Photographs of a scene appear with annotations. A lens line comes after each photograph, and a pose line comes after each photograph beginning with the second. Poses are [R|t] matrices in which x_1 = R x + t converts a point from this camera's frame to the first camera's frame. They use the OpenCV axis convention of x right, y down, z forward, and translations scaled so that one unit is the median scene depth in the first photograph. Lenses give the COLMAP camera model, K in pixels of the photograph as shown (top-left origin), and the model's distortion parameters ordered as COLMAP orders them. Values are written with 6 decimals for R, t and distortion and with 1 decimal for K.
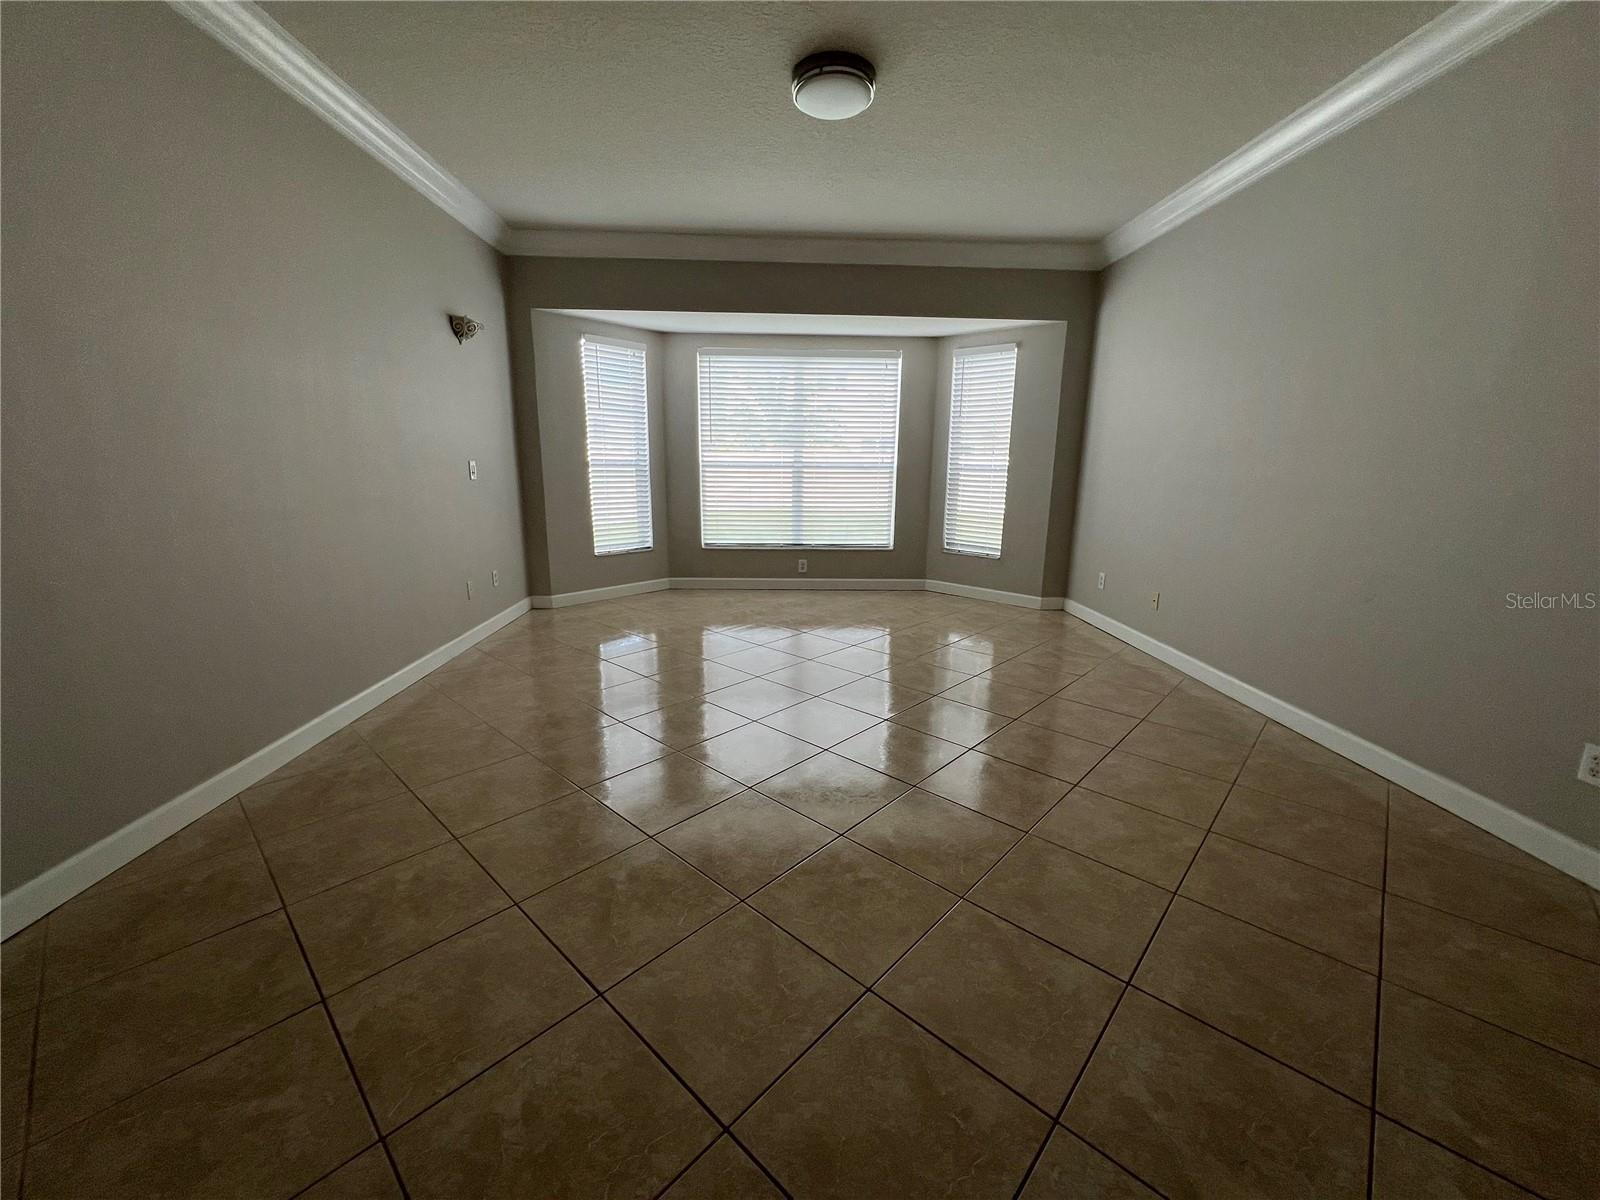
lens RADIAL K [[644.4, 0, 800.0], [0, 644.4, 600.0], [0, 0, 1]] dist [-0.000903, 0.000985]
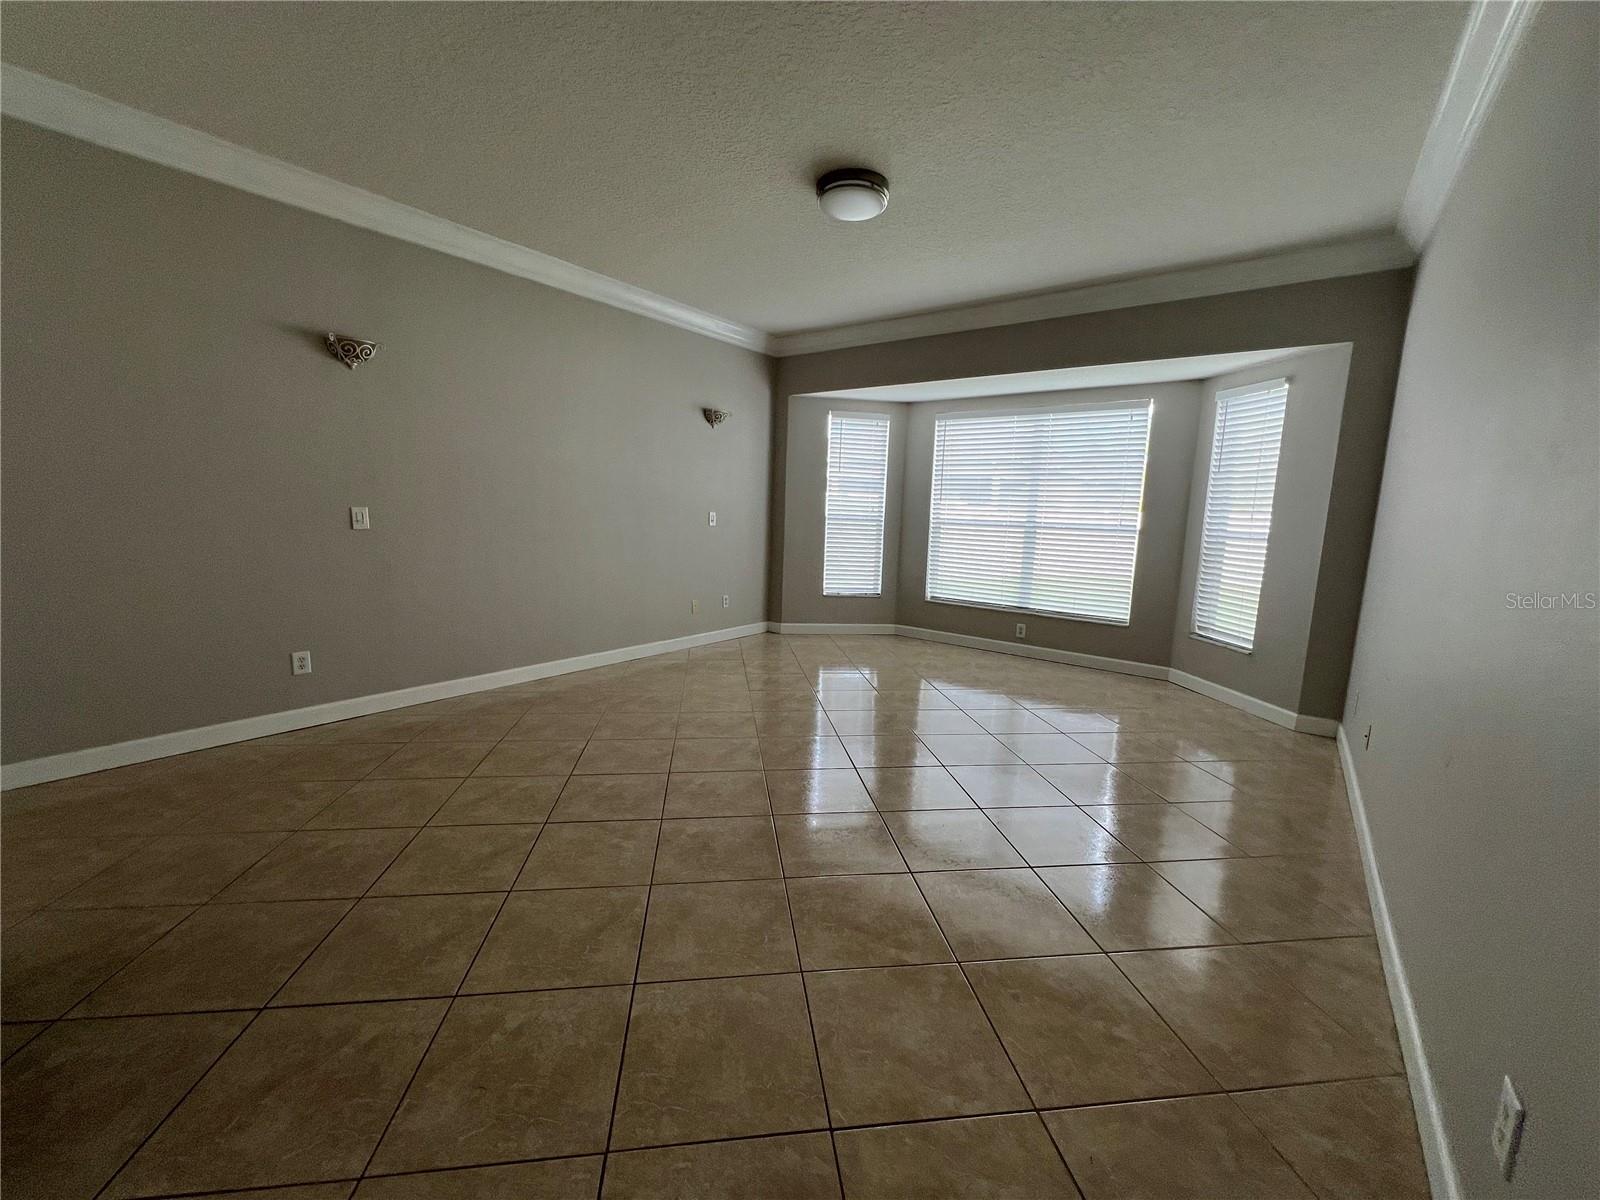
lens RADIAL K [[646.2, 0, 789.8], [0, 646.2, 588.5], [0, 0, 1]] dist [0.007475, 0.000102]
pose [[0.765802, 0.095081, -0.636008, 0.362810], [-0.164040, 0.985174, -0.050237, -0.011780], [0.621802, 0.142803, 0.770045, 0.062508]]
